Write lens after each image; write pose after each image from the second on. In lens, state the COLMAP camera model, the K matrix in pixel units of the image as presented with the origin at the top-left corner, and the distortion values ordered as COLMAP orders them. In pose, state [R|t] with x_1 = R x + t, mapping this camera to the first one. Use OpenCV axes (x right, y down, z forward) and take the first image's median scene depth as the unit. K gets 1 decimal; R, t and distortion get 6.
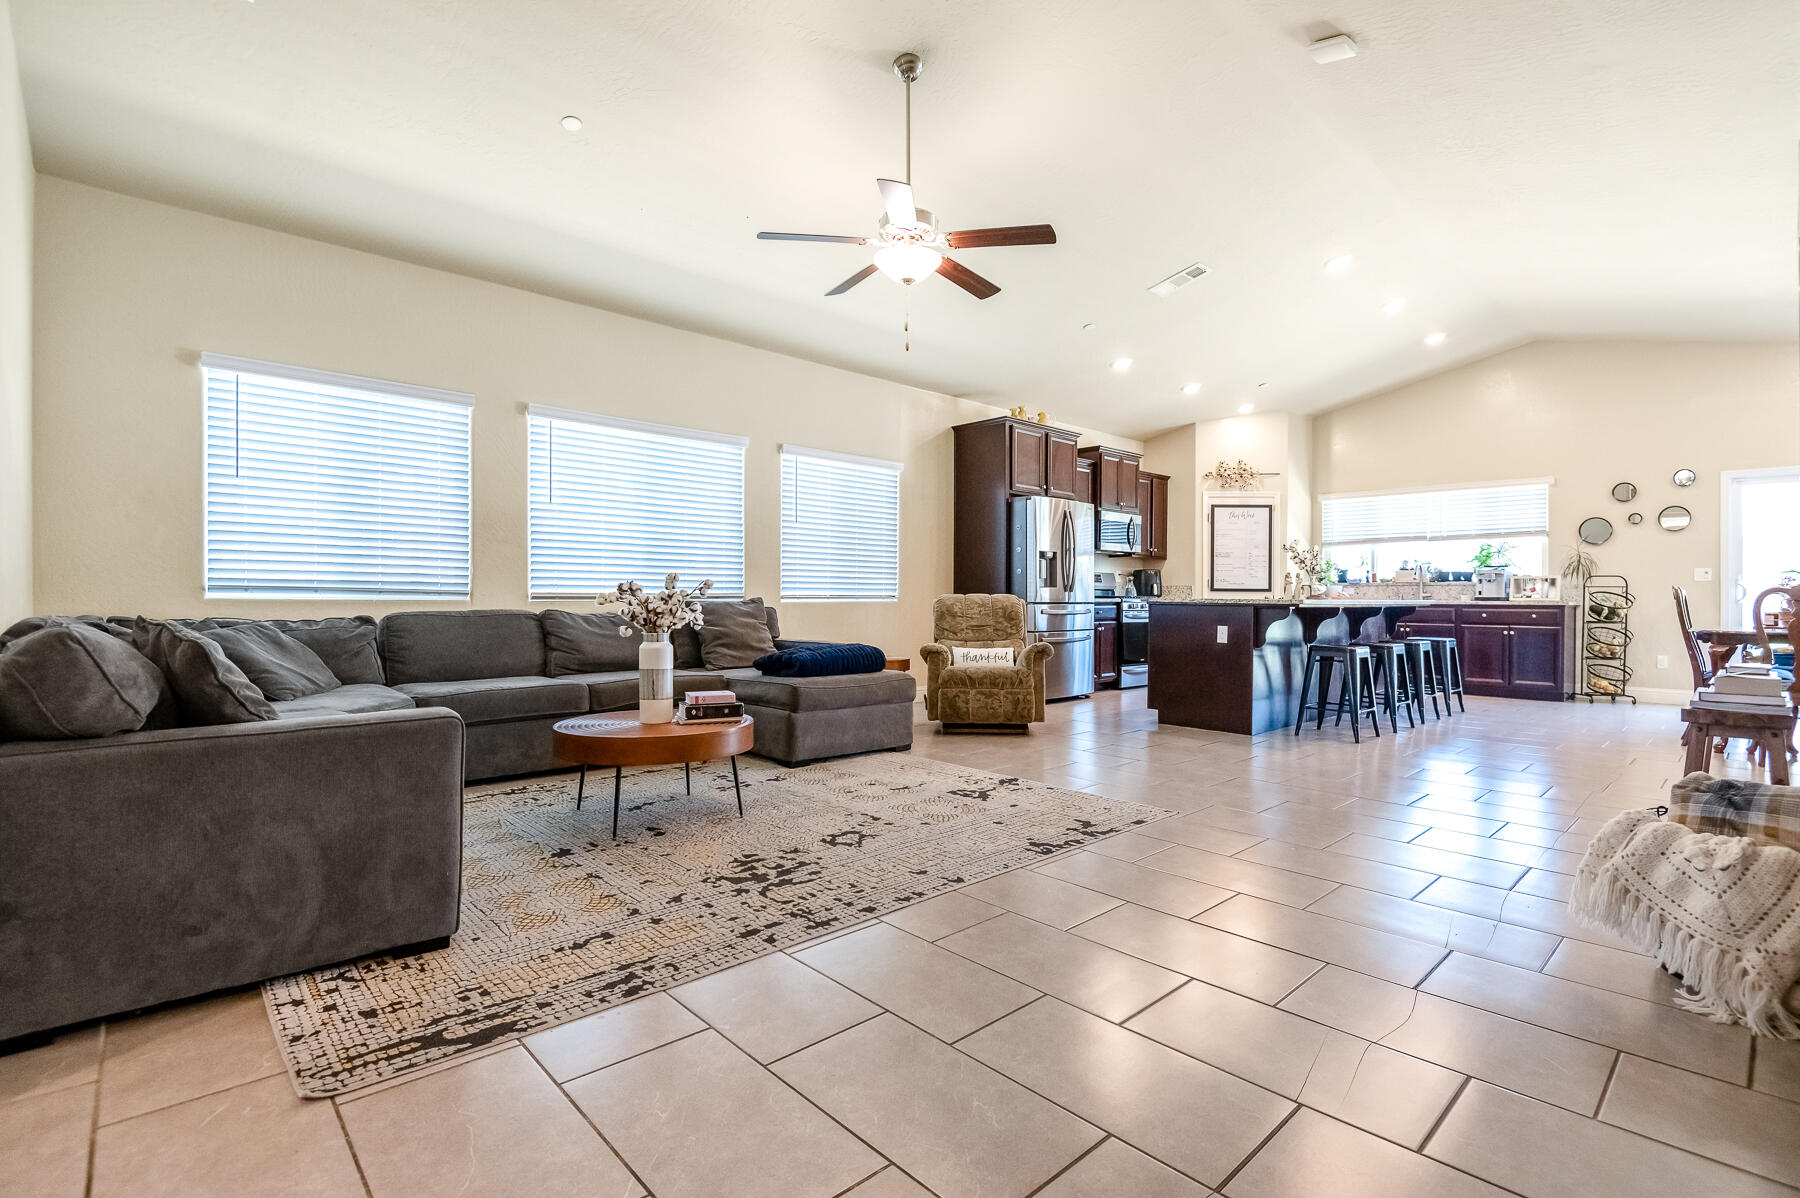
lens RADIAL K [[833.3, 0, 897.2], [0, 833.3, 589.0], [0, 0, 1]] dist [-0.005804, -0.009384]
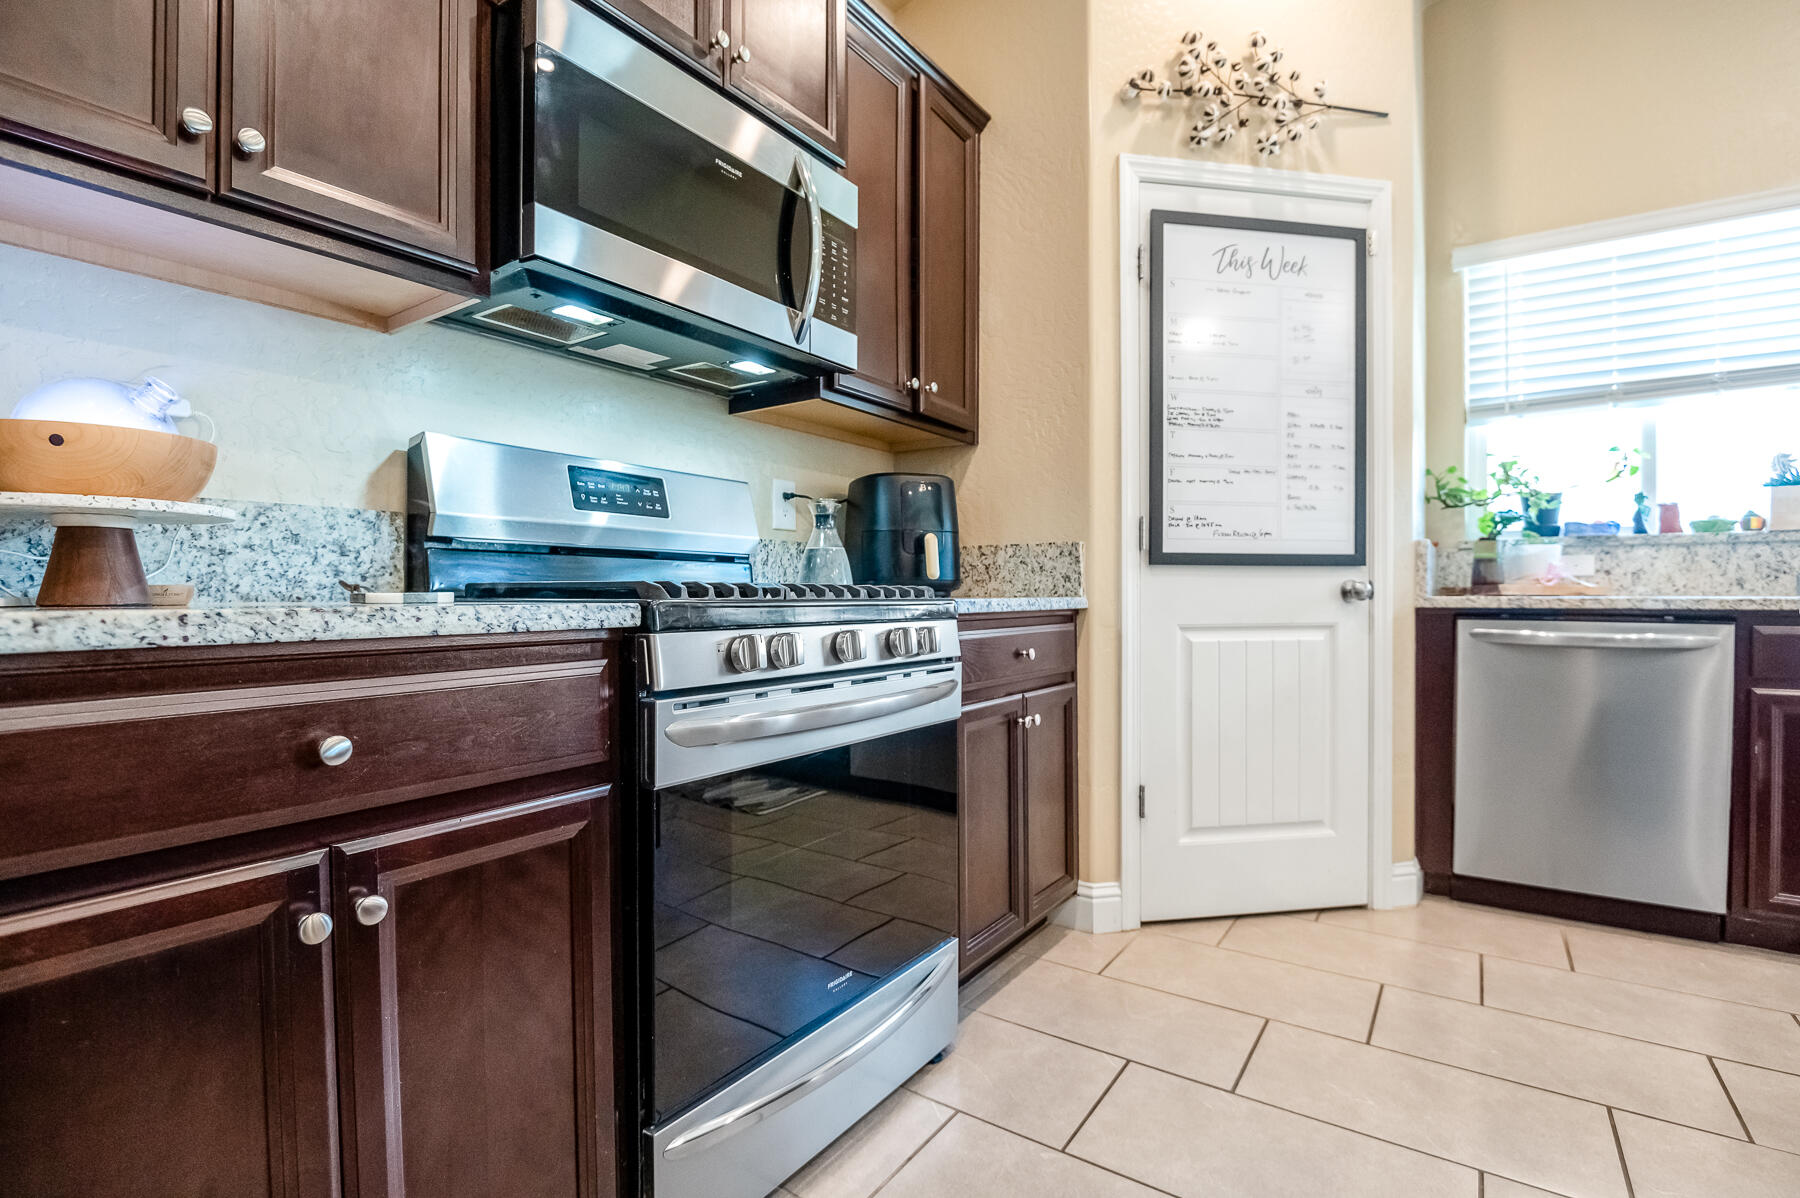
lens RADIAL K [[833.3, 0, 913.9], [0, 833.3, 617.0], [0, 0, 1]] dist [-0.005804, -0.009384]
pose [[0.972854, -0.016901, 0.230802, 0.323457], [0.008679, 0.999293, 0.036593, 0.011144], [-0.231257, -0.033597, 0.972312, 0.998452]]
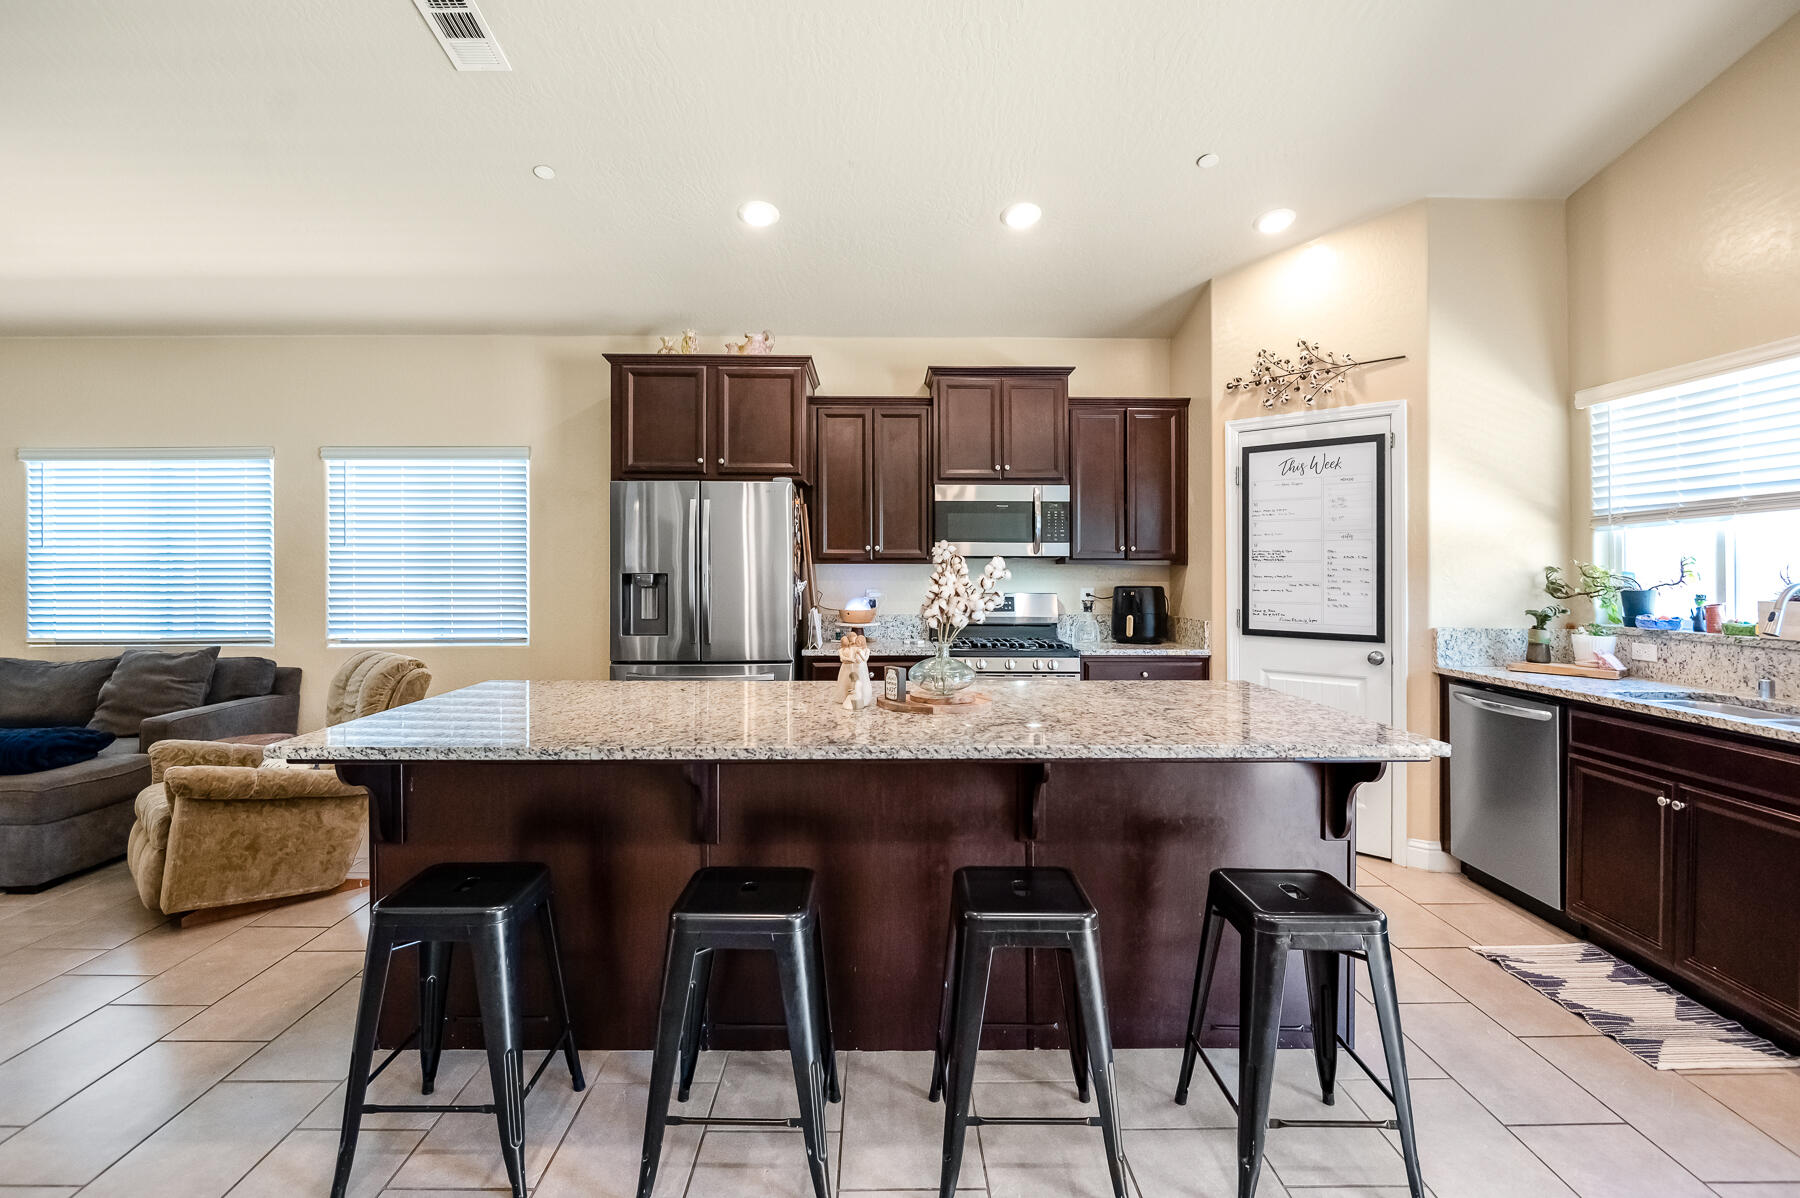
lens RADIAL K [[833.3, 0, 909.7], [0, 833.3, 555.8], [0, 0, 1]] dist [-0.005804, -0.009384]
pose [[0.750465, -0.015337, -0.660732, 0.701007], [0.012354, 0.999882, -0.009178, -0.050440], [0.660795, -0.001274, 0.750566, 0.681307]]
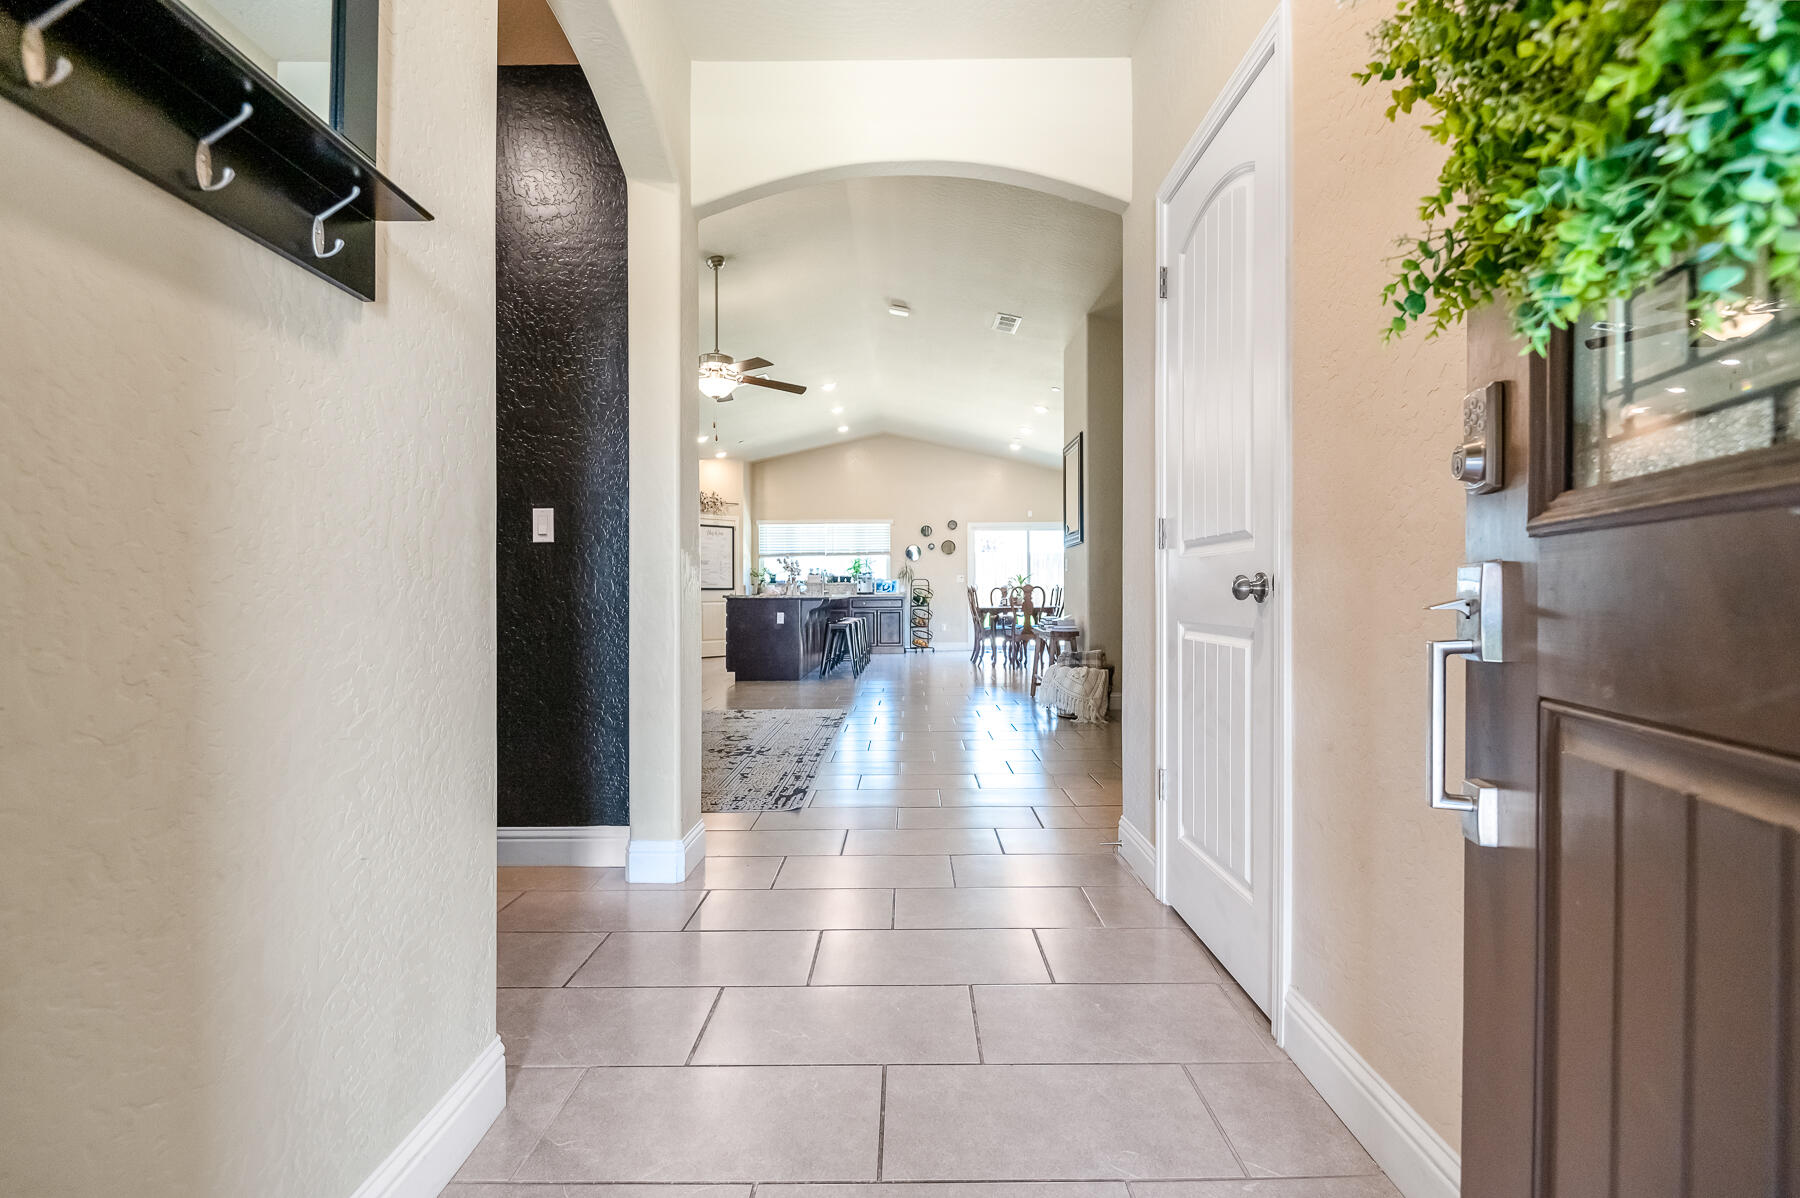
lens RADIAL K [[833.3, 0, 905.3], [0, 833.3, 602.0], [0, 0, 1]] dist [-0.005804, -0.009384]
pose [[0.678923, -0.021036, 0.733908, -0.469447], [0.006536, 0.999723, 0.022608, -0.007997], [-0.734181, -0.010552, 0.678872, -0.175574]]
